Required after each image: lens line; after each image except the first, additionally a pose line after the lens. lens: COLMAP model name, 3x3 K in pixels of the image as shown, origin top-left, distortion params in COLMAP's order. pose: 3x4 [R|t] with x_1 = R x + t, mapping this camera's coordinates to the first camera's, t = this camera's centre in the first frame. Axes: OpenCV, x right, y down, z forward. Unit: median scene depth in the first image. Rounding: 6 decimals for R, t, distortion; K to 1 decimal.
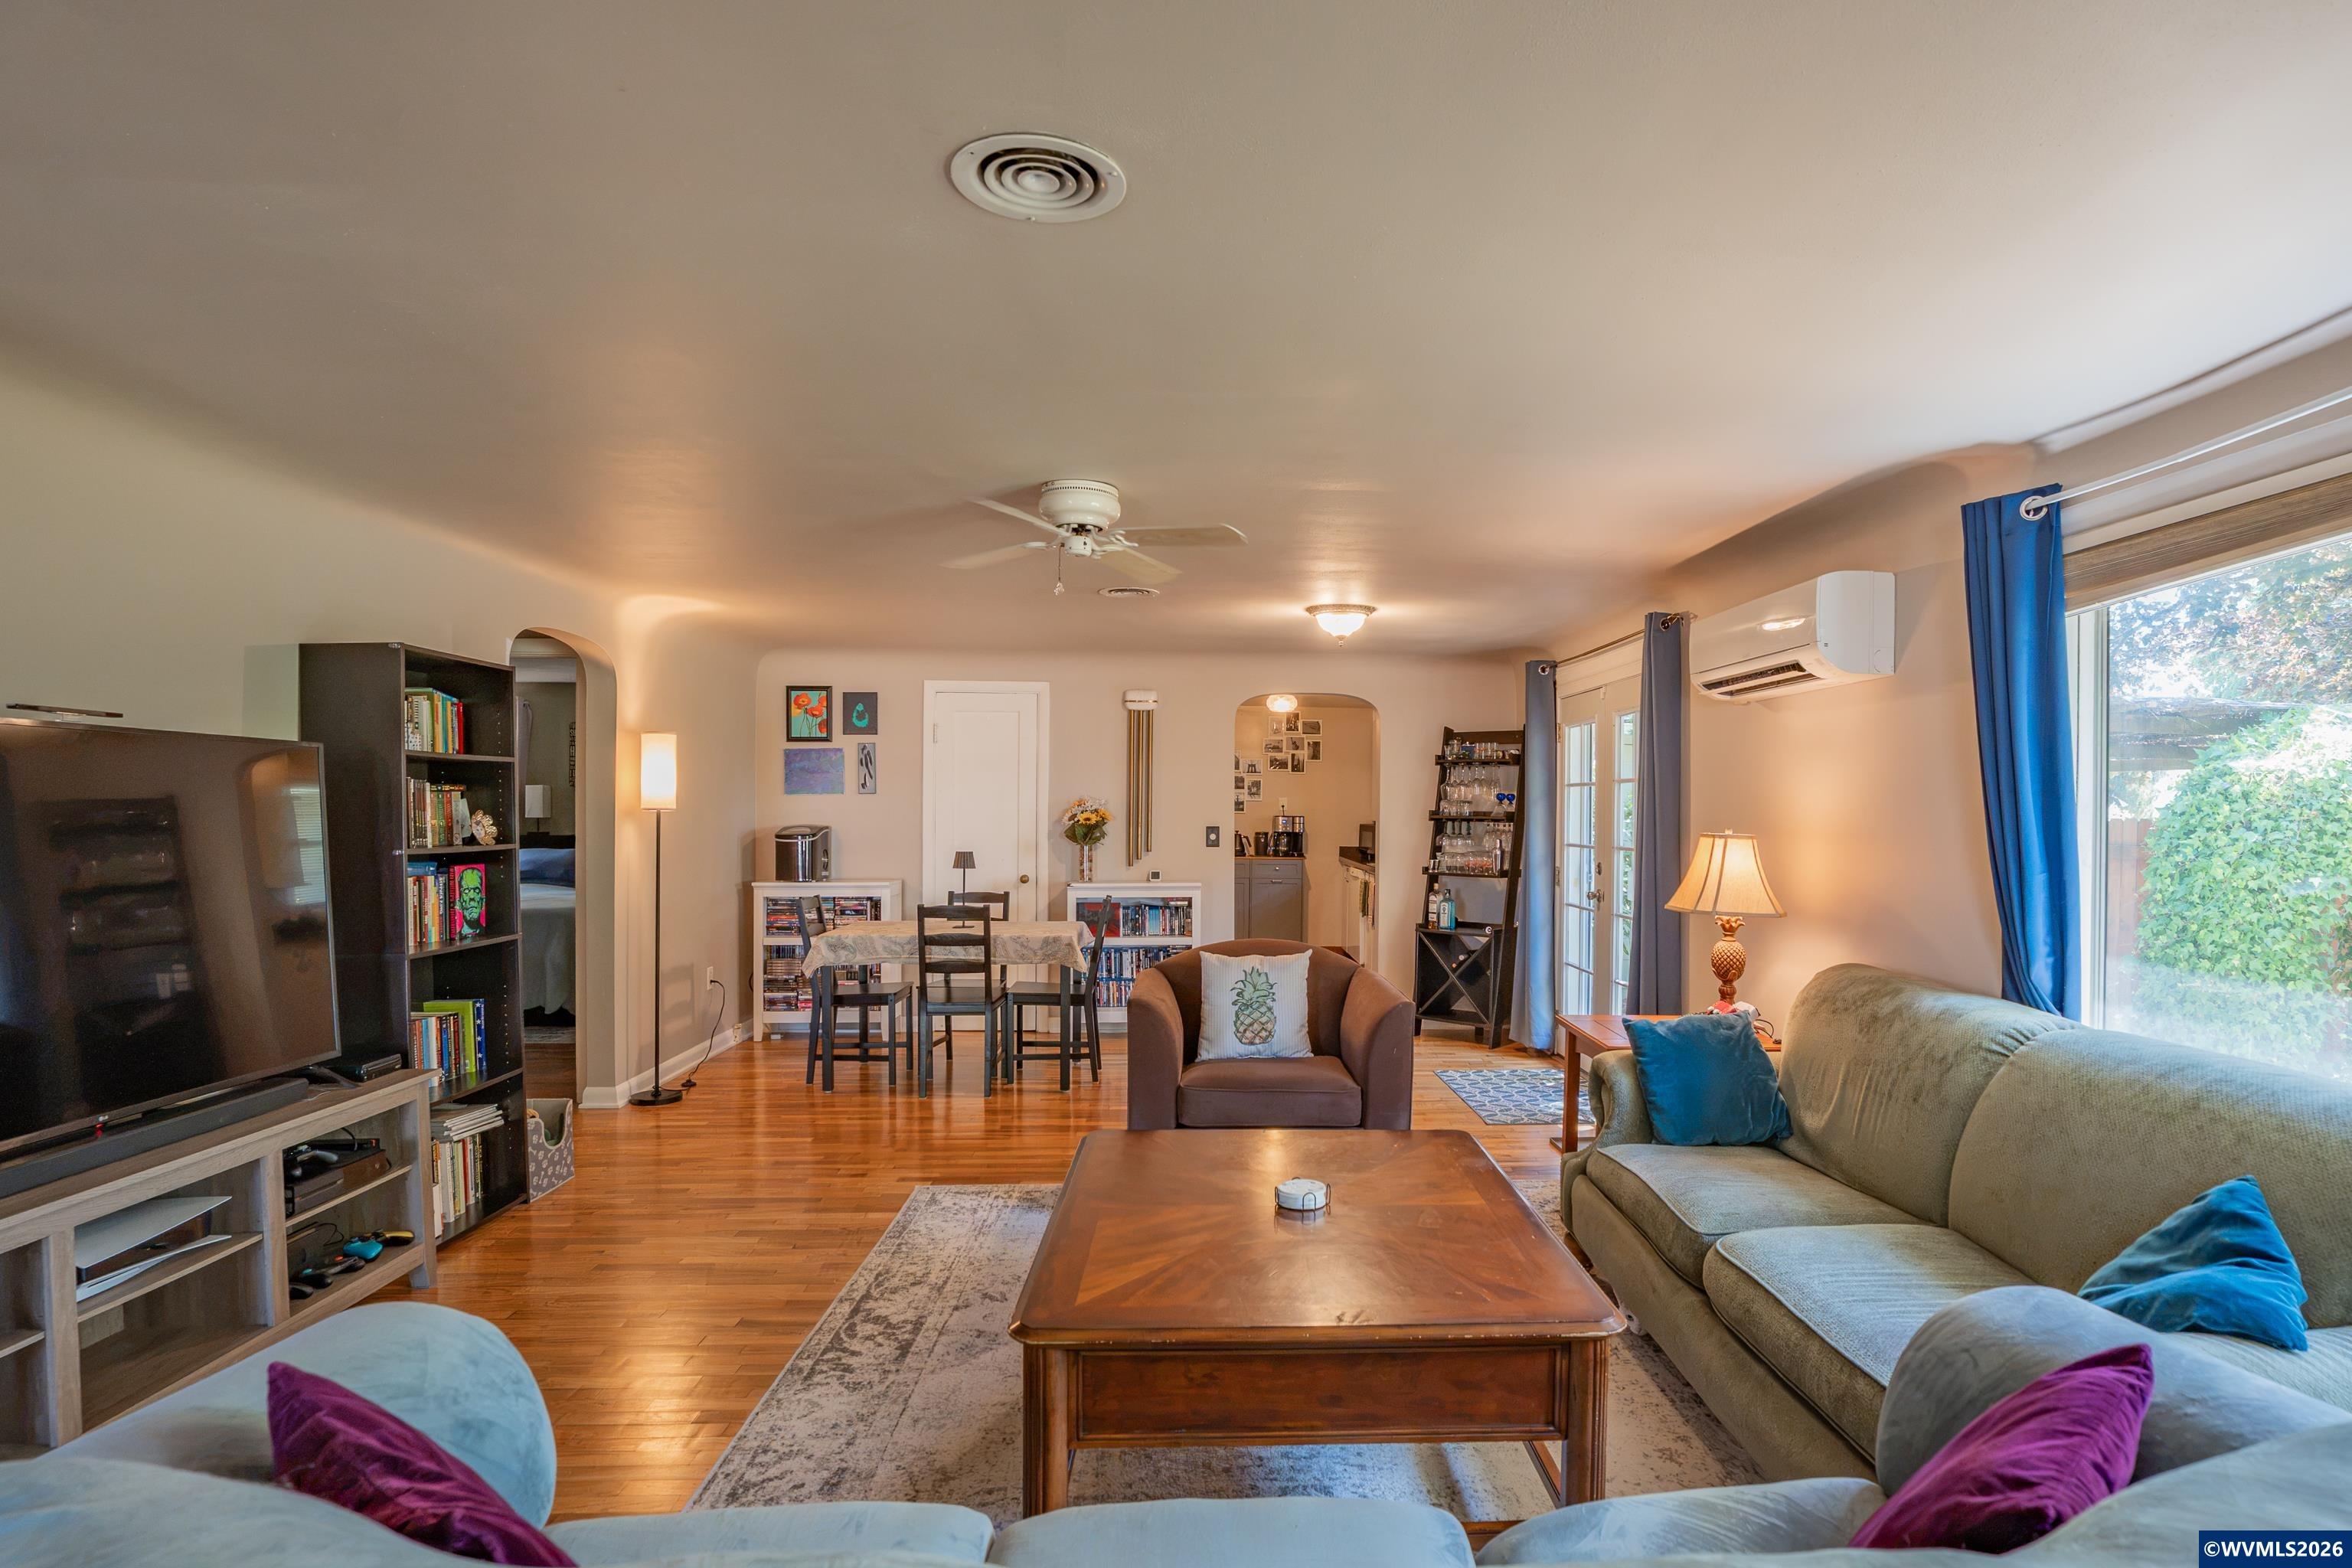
lens RADIAL K [[1149.5, 0, 1179.2], [0, 1149.5, 775.7], [0, 0, 1]] dist [-0.001053, -0.000138]
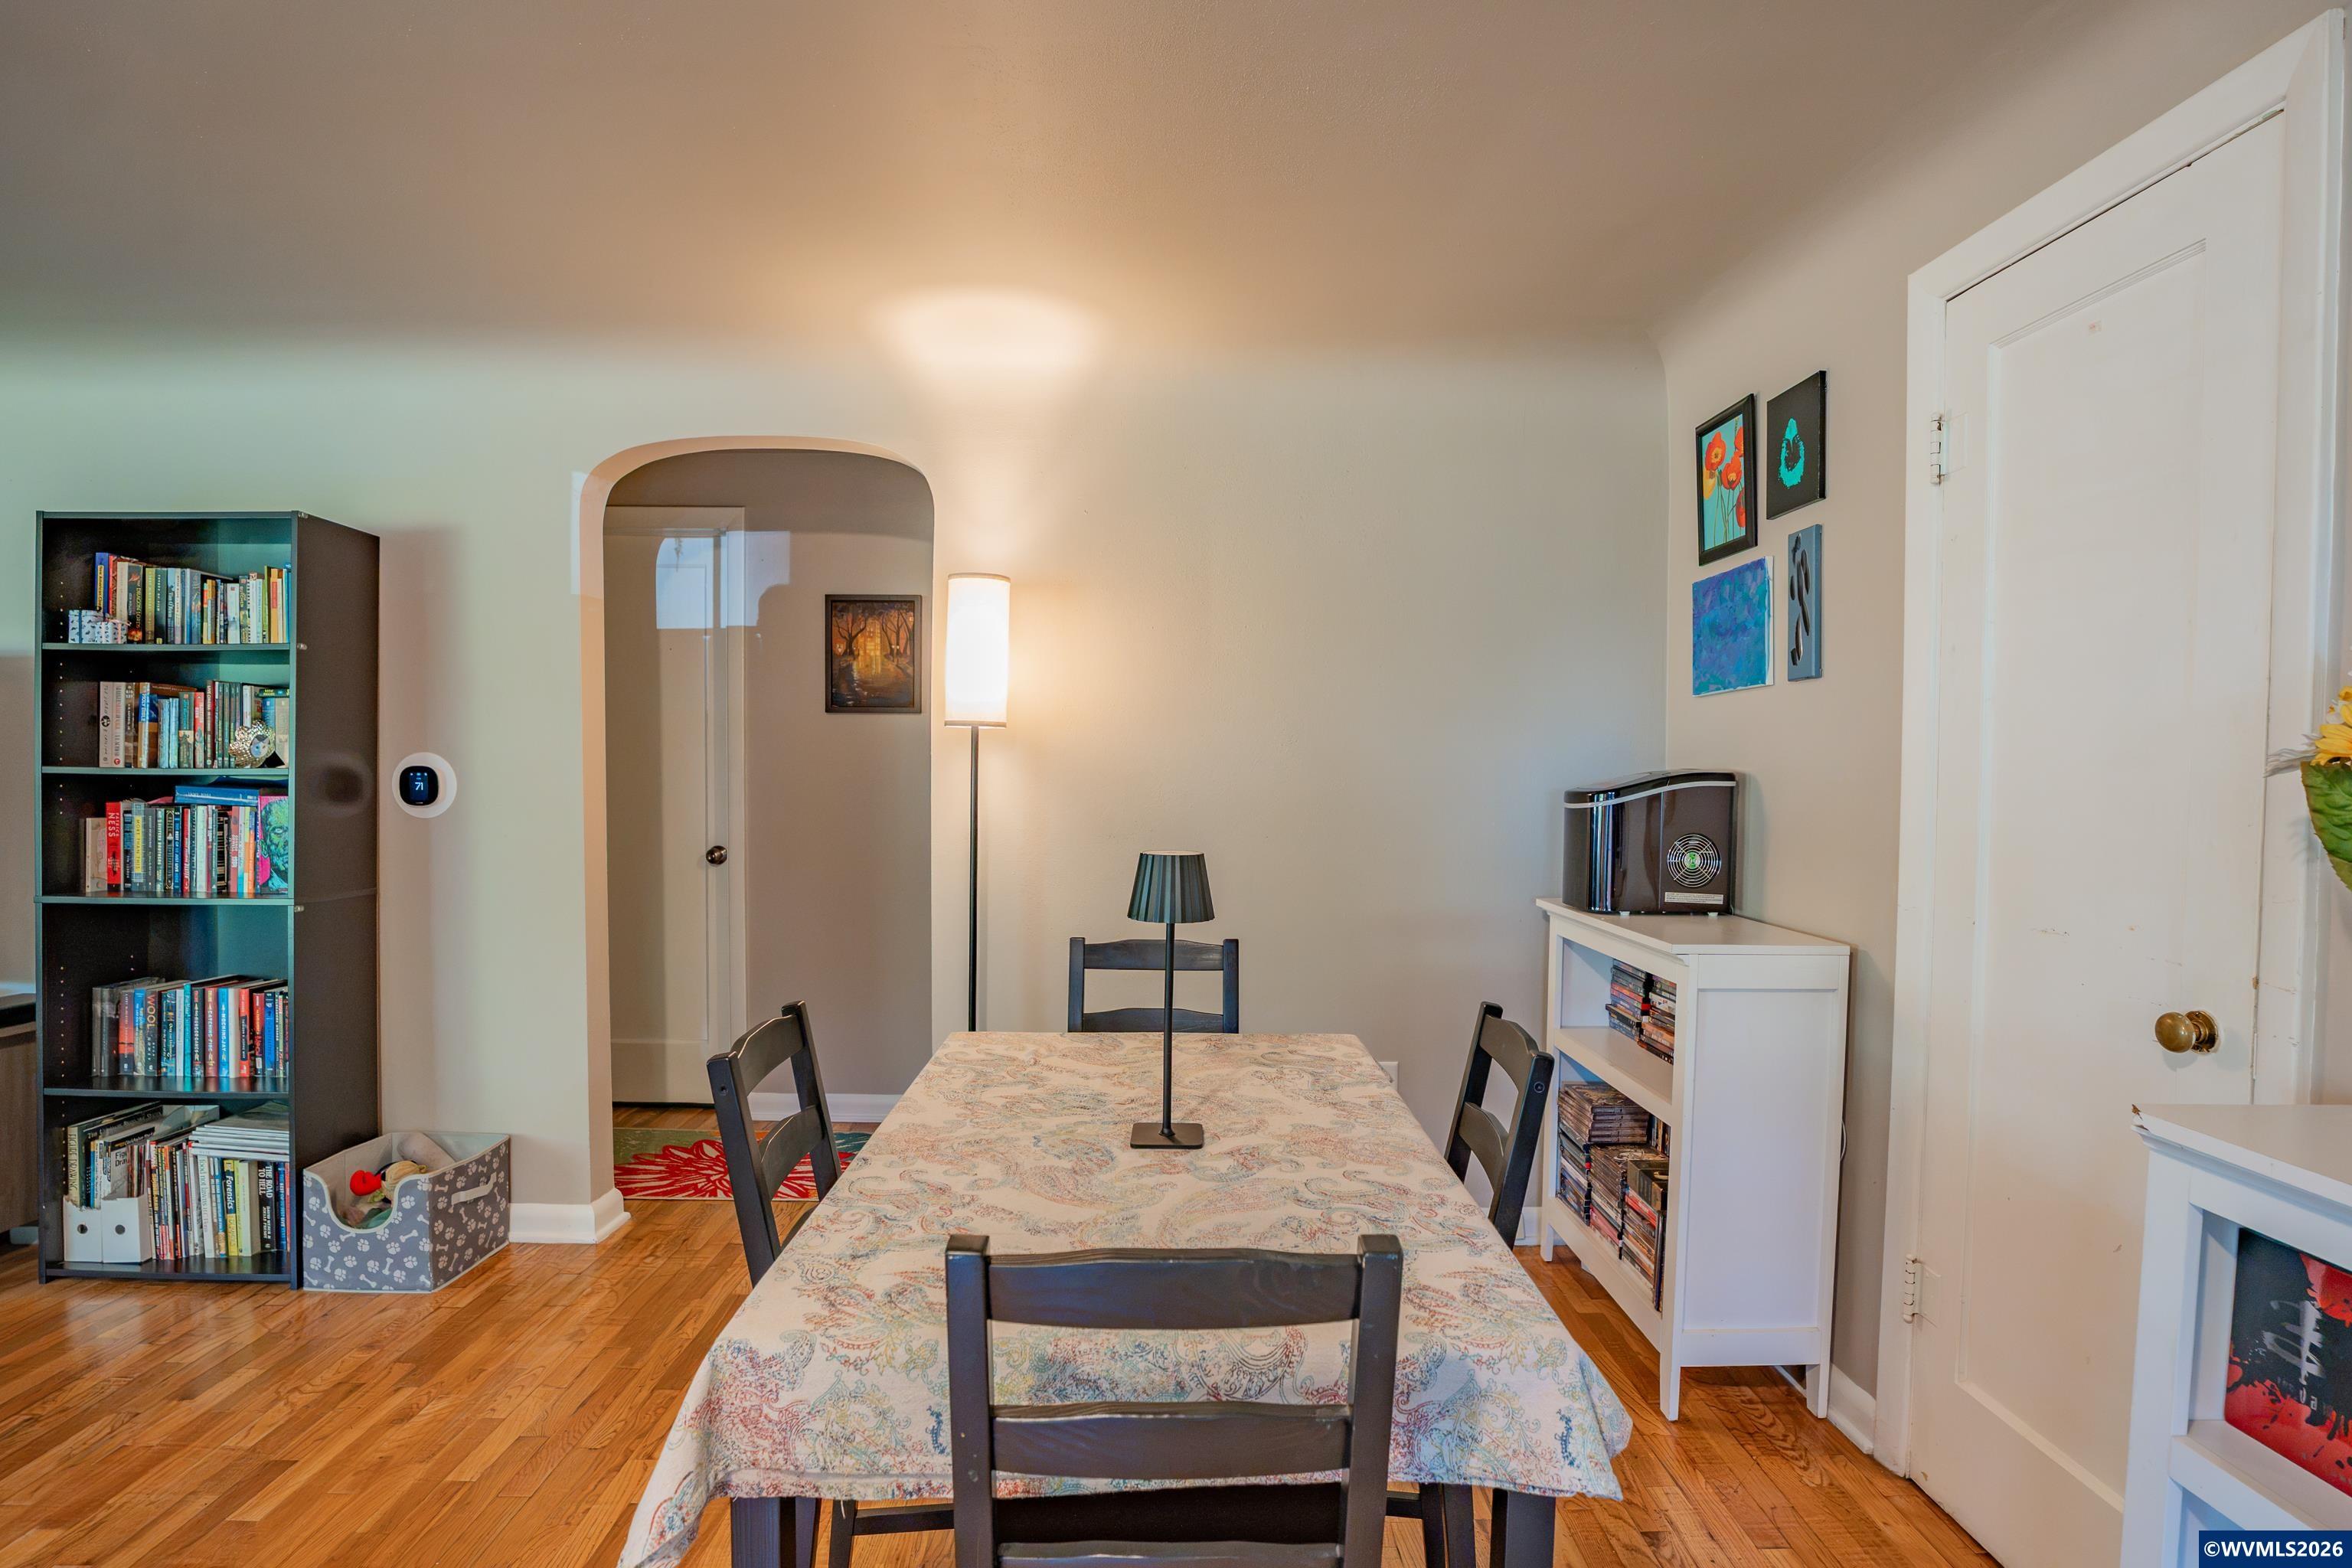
lens RADIAL K [[1149.5, 0, 1179.2], [0, 1149.5, 775.7], [0, 0, 1]] dist [-0.001053, -0.000138]
pose [[0.025212, 0.014493, -0.999577, 0.127105], [0.027169, 0.999516, 0.015177, 0.064727], [0.999313, -0.027540, 0.024806, 1.471214]]
